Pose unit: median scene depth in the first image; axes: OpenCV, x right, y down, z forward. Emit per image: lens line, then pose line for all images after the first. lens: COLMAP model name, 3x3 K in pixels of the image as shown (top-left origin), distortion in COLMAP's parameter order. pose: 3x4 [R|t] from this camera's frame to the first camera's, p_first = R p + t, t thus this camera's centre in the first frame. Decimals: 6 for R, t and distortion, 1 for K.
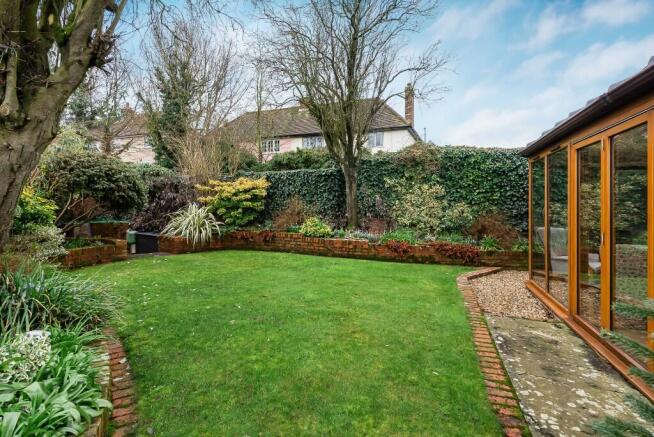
lens RADIAL K [[337.6, 0, 327.6], [0, 337.6, 207.3], [0, 0, 1]] dist [-0.000926, -0.000092]
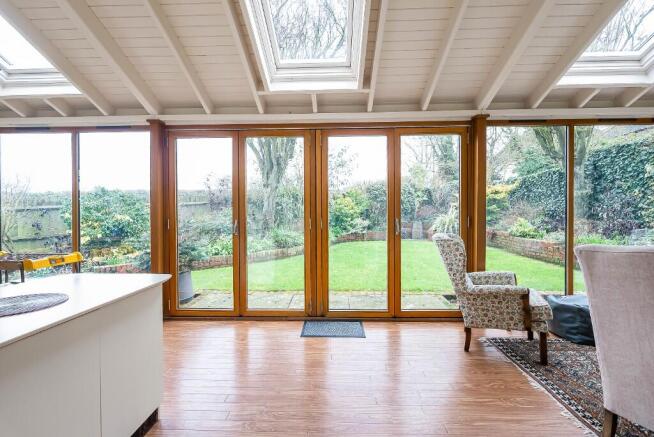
lens RADIAL K [[292.1, 0, 327.0], [0, 292.1, 218.5], [0, 0, 1]] dist [-0.003315, -0.000058]
pose [[0.287972, 0.005672, -0.957622, 0.629345], [0.002231, 0.999976, 0.006594, 0.025556], [0.957636, -0.004035, 0.287952, 0.180420]]
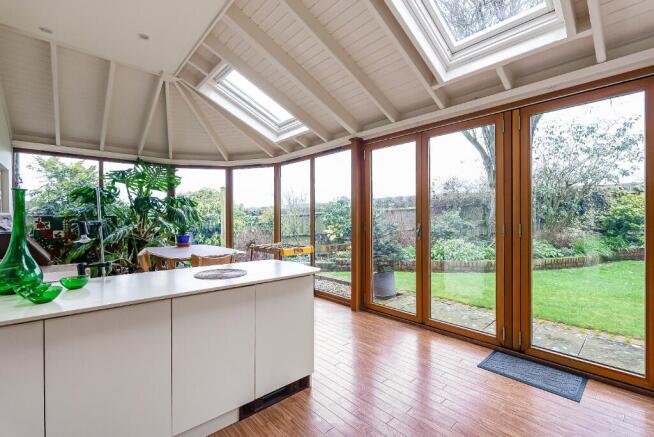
lens RADIAL K [[291.2, 0, 327.0], [0, 291.2, 218.5], [0, 0, 1]] dist [-0.009767, 0.000148]
pose [[-0.492961, -0.007852, -0.870016, 0.611572], [-0.005466, 0.999967, -0.005928, 0.025665], [0.870034, 0.001833, -0.492987, 0.254000]]
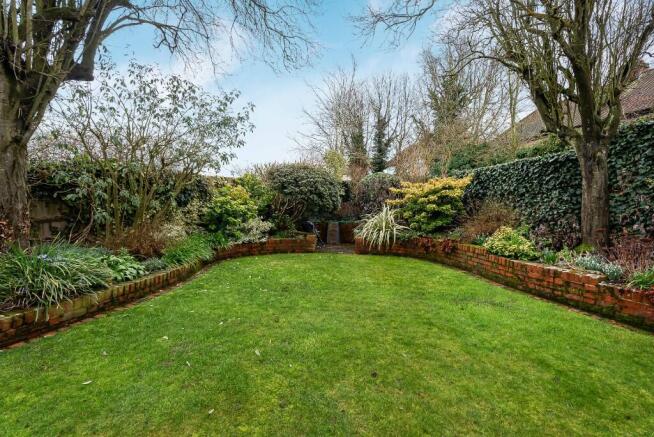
lens RADIAL K [[287.7, 0, 327.0], [0, 287.7, 218.5], [0, 0, 1]] dist [-0.008010, 0.000075]
pose [[0.580899, 0.033643, -0.813280, 0.210279], [-0.023518, 0.999422, 0.024545, 0.008375], [0.813636, 0.004868, 0.581354, 0.379287]]
